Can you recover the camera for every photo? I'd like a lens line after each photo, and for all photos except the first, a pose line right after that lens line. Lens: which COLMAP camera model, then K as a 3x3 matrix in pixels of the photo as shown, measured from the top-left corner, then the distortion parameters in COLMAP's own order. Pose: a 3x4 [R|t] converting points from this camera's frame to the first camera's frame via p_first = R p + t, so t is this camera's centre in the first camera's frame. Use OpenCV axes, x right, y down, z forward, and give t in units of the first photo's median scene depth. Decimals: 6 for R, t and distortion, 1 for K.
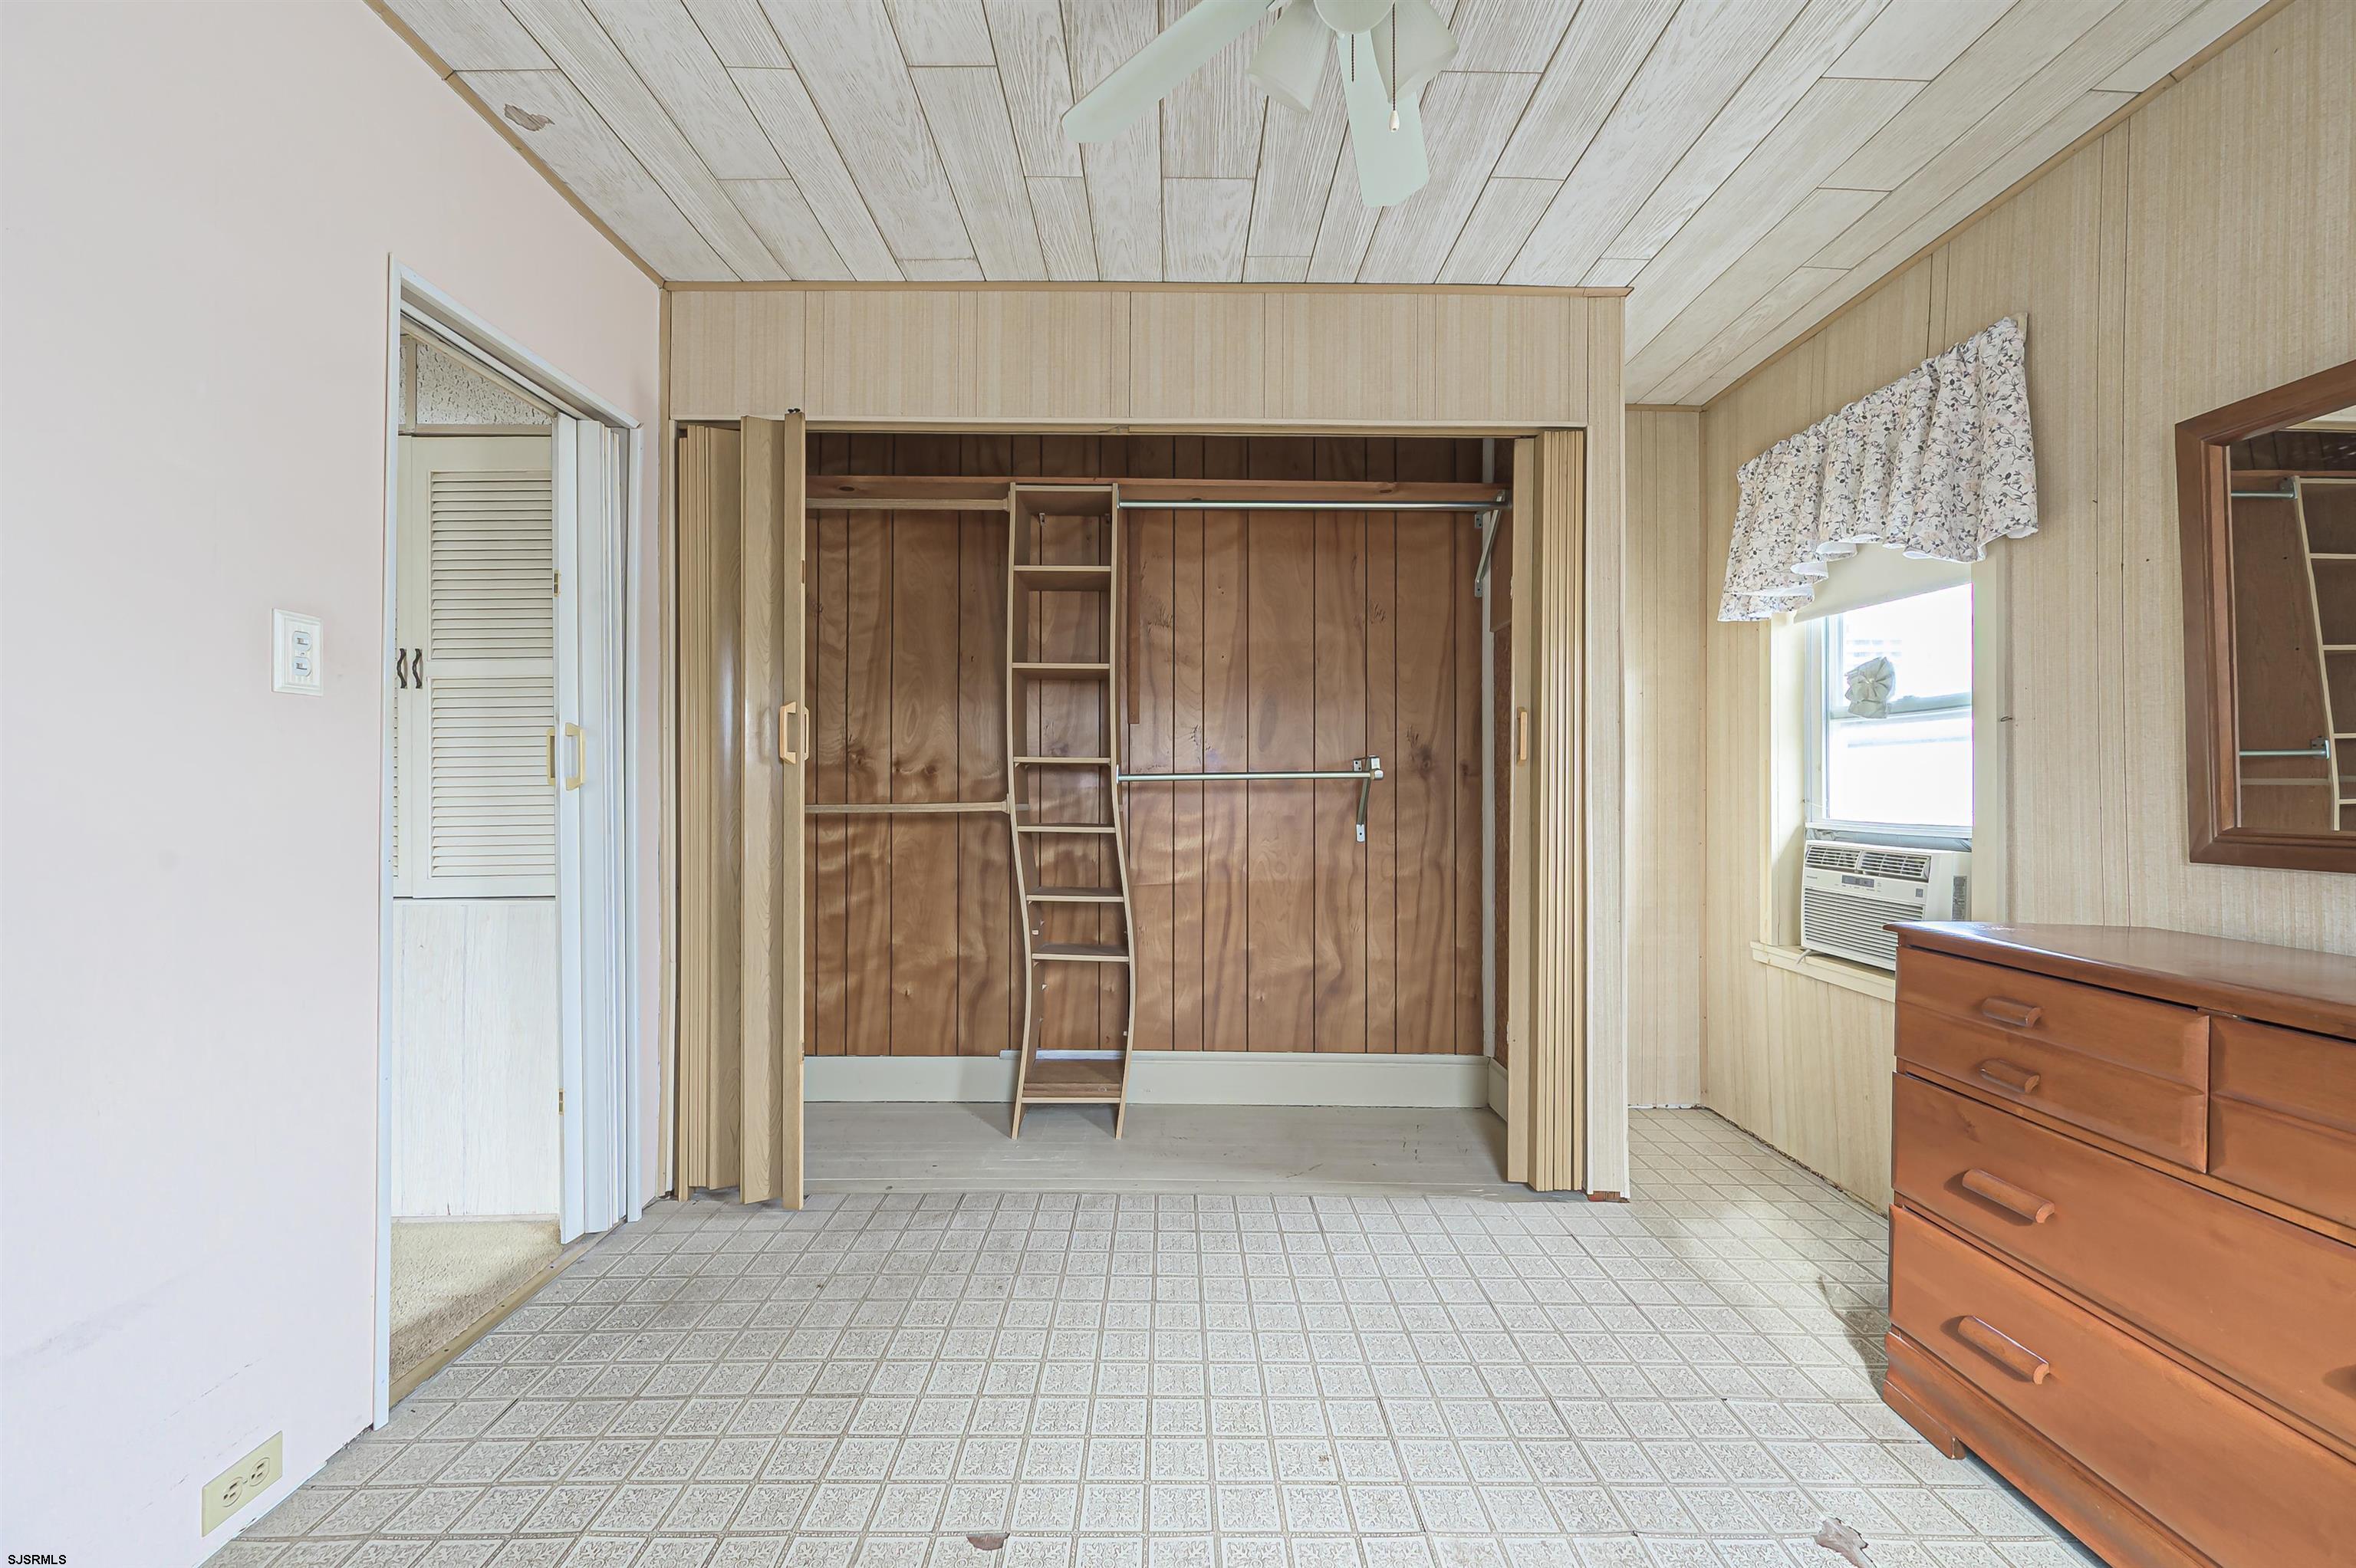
lens RADIAL K [[935.3, 0, 1180.7], [0, 935.3, 785.9], [0, 0, 1]] dist [-0.000989, 0.000144]
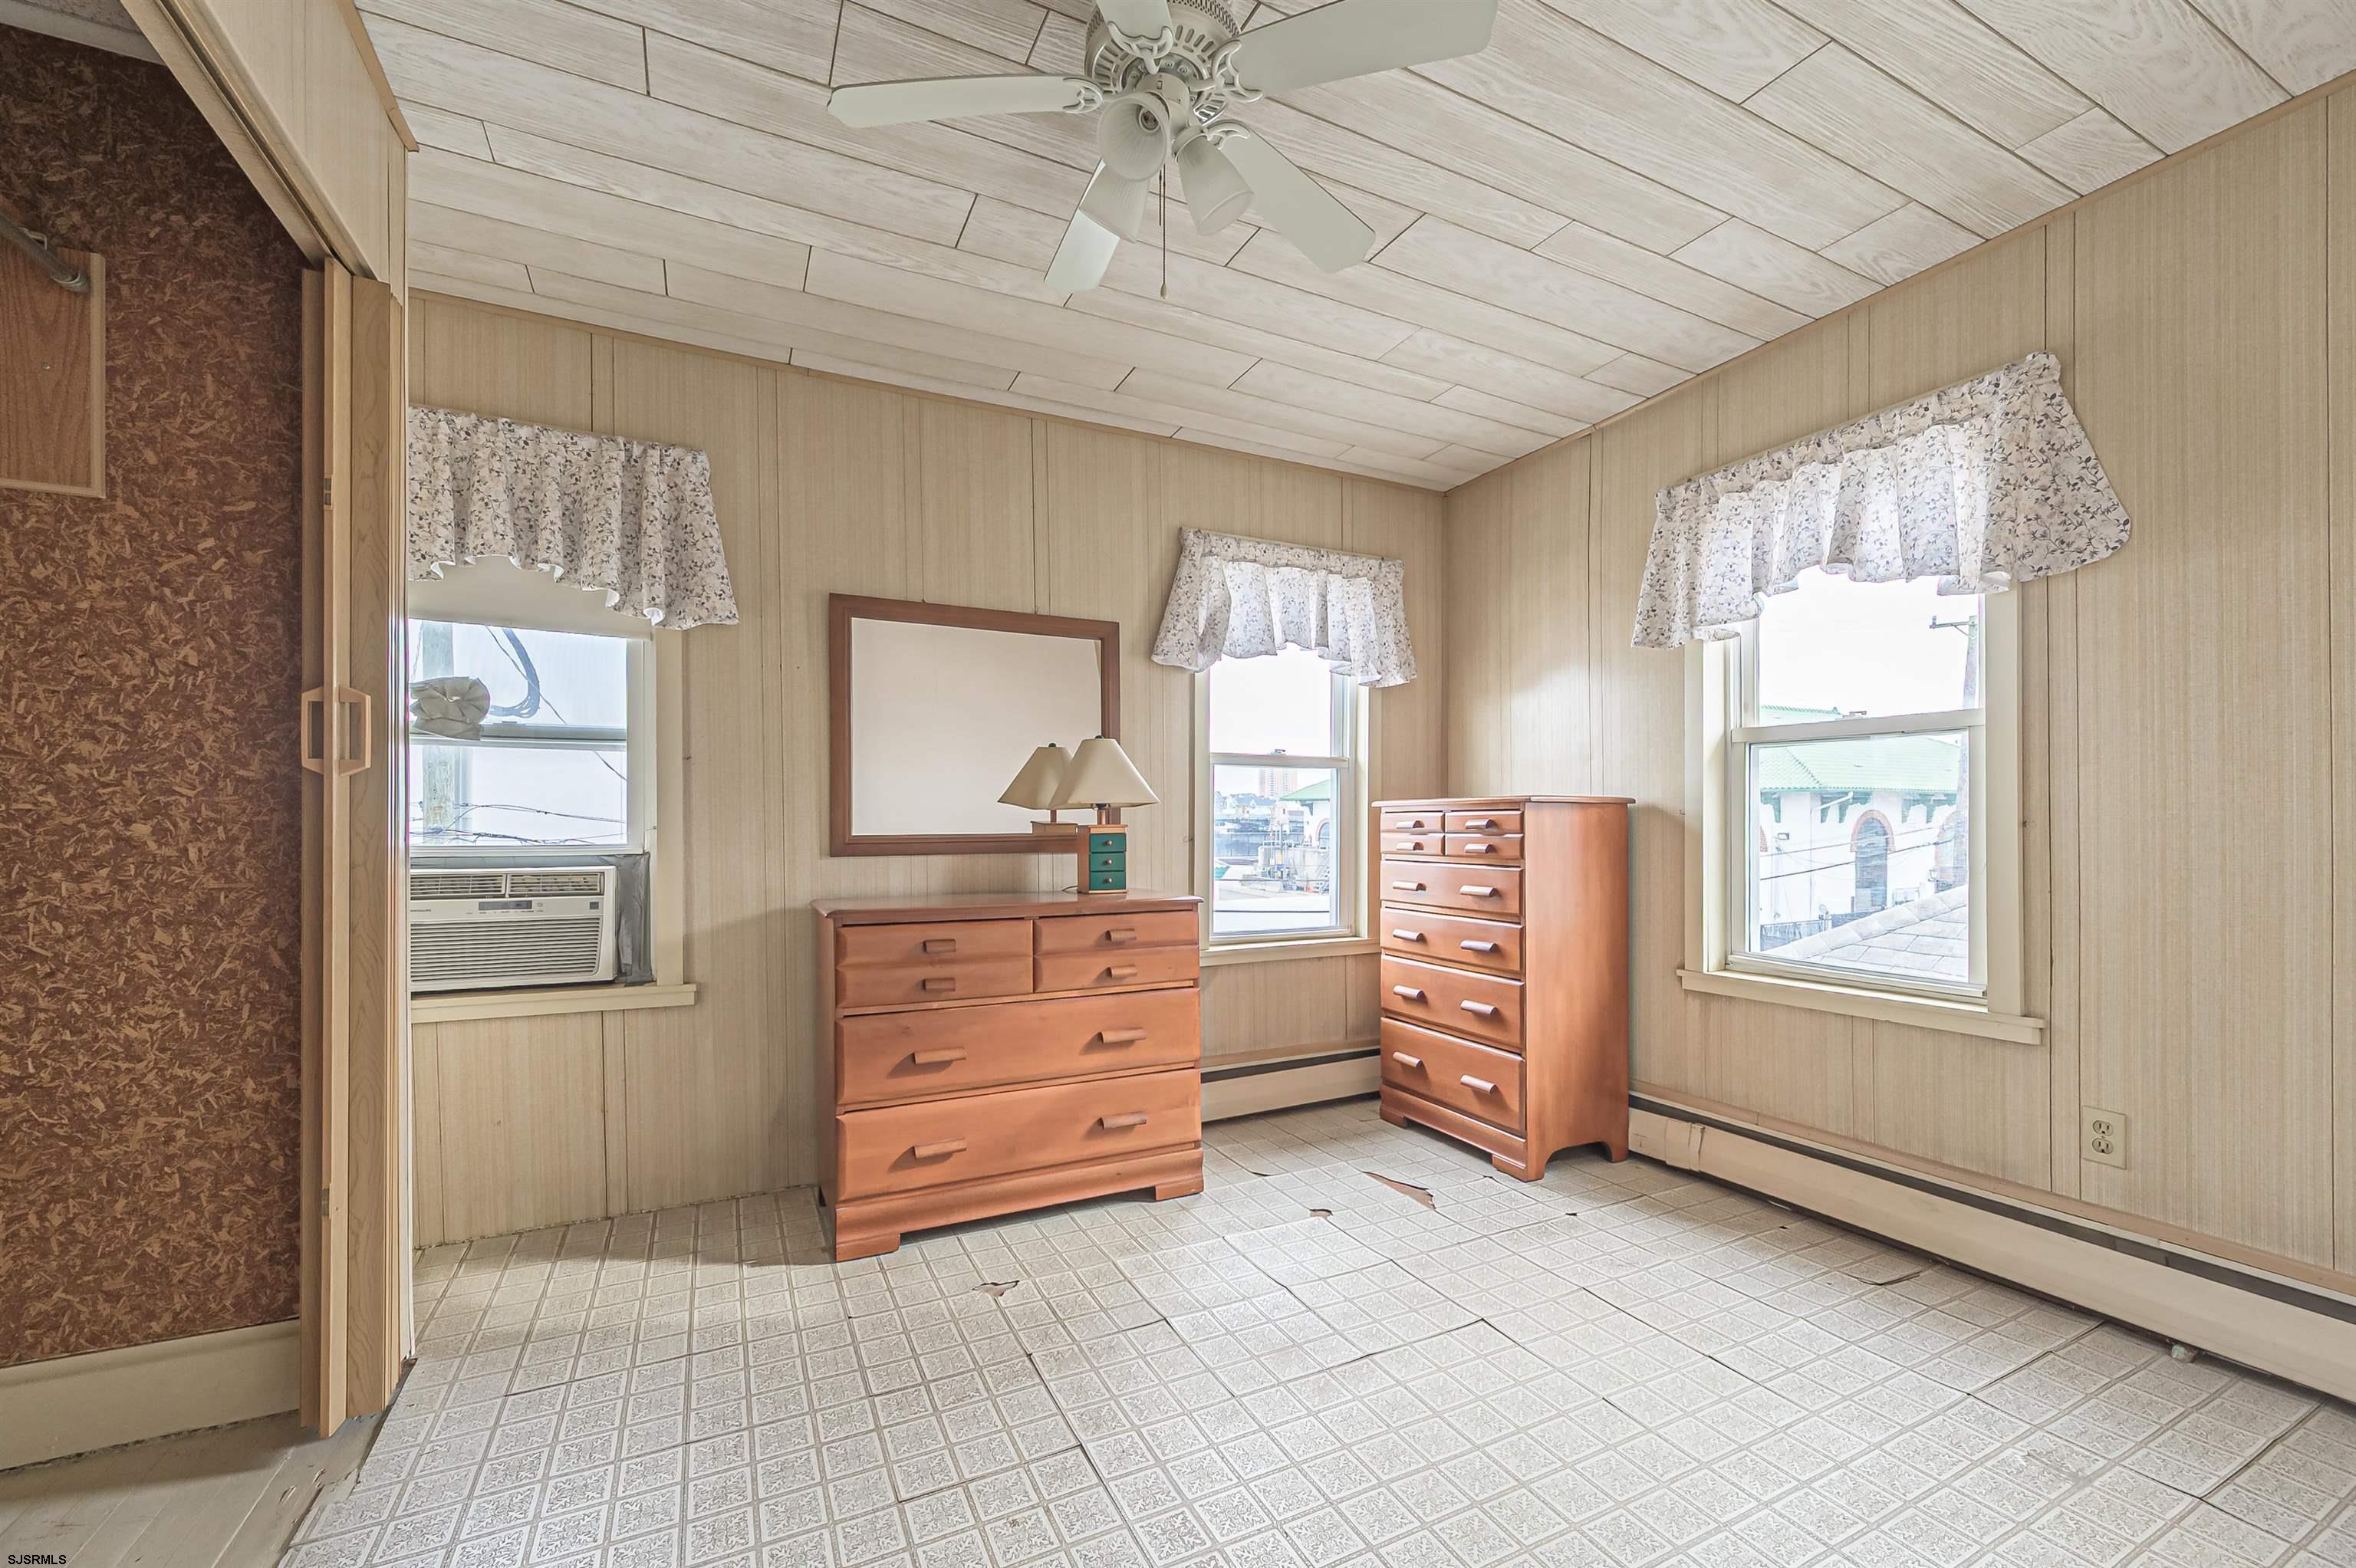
lens RADIAL K [[935.3, 0, 1183.7], [0, 935.3, 818.4], [0, 0, 1]] dist [-0.000989, 0.000144]
pose [[-0.436145, 0.000156, 0.899876, -0.507032], [-0.004266, 0.999988, -0.002241, 0.009663], [-0.899866, -0.004816, -0.436140, 0.837912]]
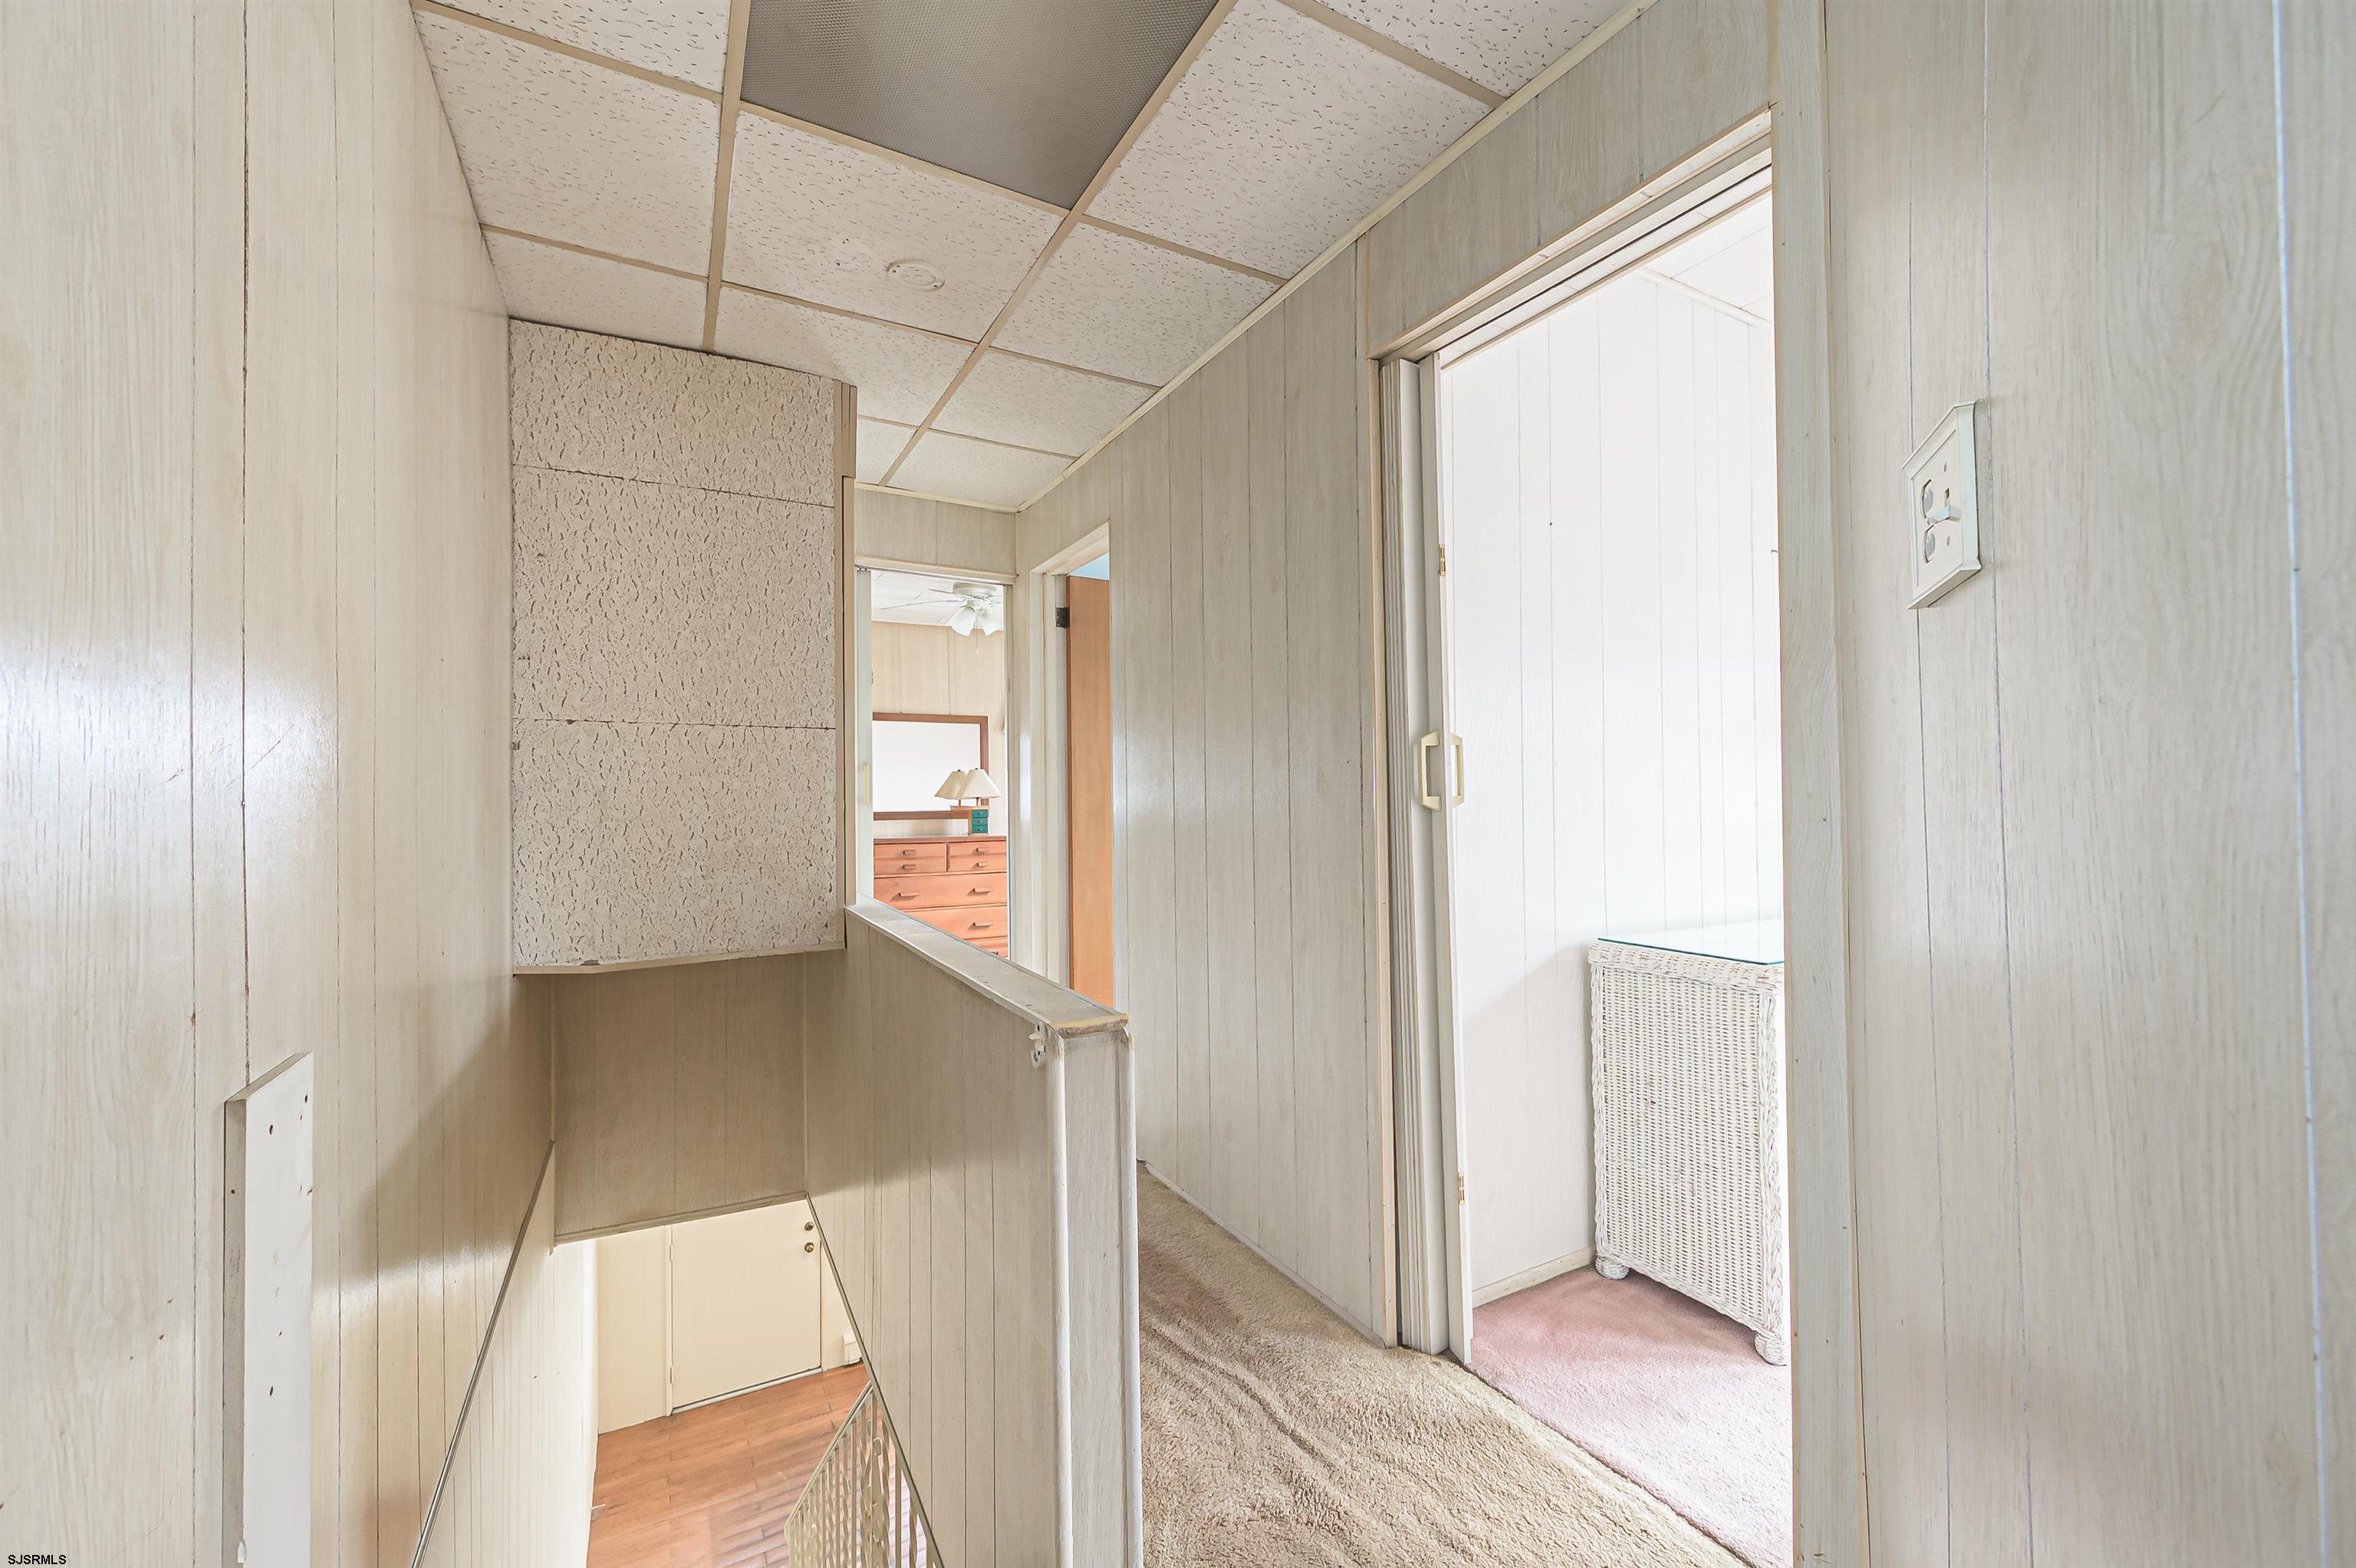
lens RADIAL K [[935.3, 0, 1190.9], [0, 935.3, 789.5], [0, 0, 1]] dist [-0.000989, 0.000144]
pose [[-0.484299, 0.015171, 0.874771, -2.290639], [0.004688, 0.999880, -0.014745, 0.010506], [-0.874890, -0.003040, -0.484312, 1.244177]]
